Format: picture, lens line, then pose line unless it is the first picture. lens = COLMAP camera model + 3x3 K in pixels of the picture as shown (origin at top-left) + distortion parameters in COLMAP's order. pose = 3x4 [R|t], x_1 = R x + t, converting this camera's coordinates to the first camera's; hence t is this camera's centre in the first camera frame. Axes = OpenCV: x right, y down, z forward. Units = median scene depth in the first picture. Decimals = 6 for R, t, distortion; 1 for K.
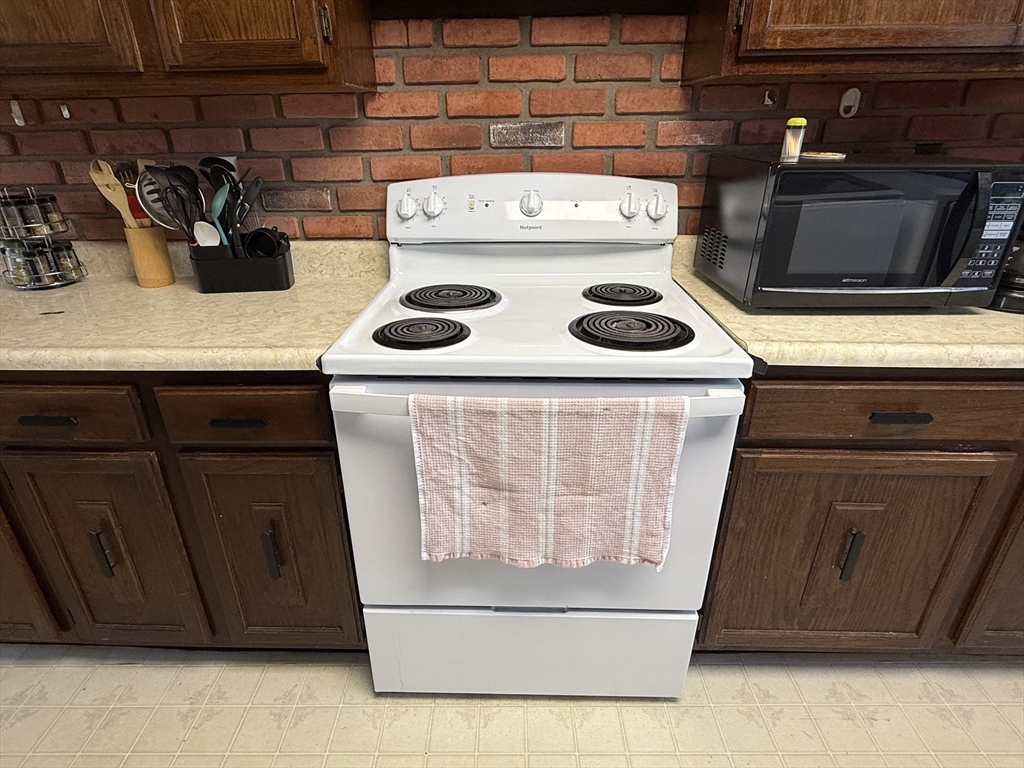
lens RADIAL K [[543.4, 0, 509.7], [0, 543.4, 382.1], [0, 0, 1]] dist [-0.000385, -0.001582]
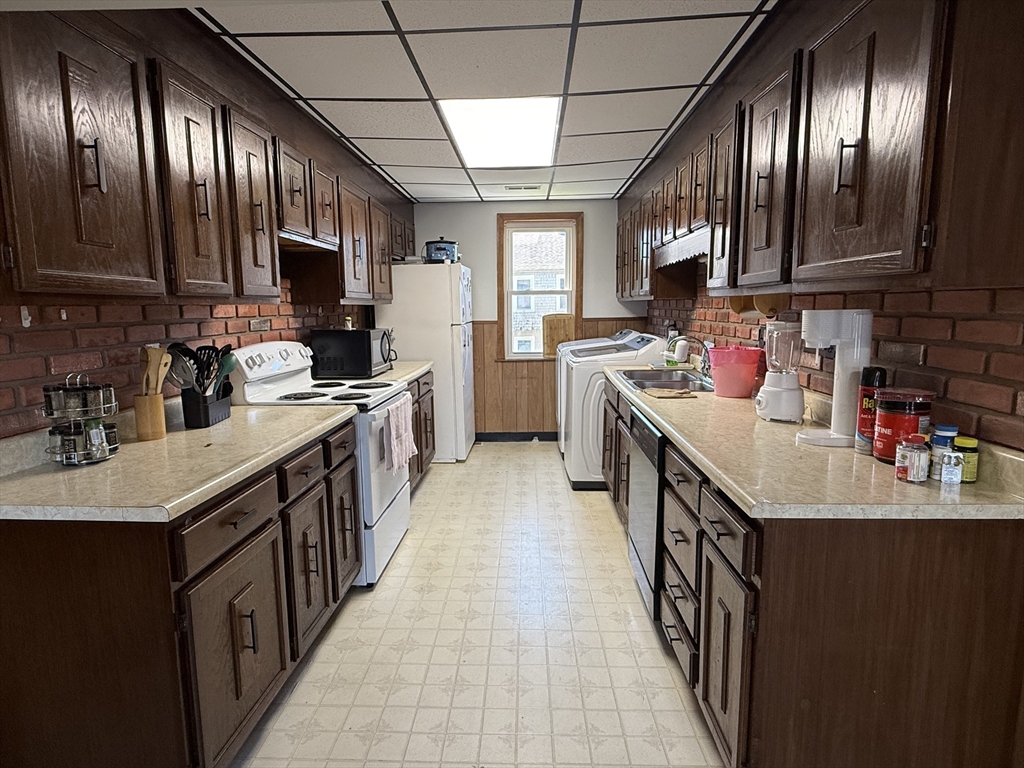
lens RADIAL K [[543.4, 0, 511.3], [0, 543.4, 384.2], [0, 0, 1]] dist [-0.000385, -0.001582]
pose [[0.024879, -0.129354, 0.991286, -1.980133], [0.426641, 0.898130, 0.106490, -0.073312], [-0.904079, 0.420274, 0.077533, 0.090852]]
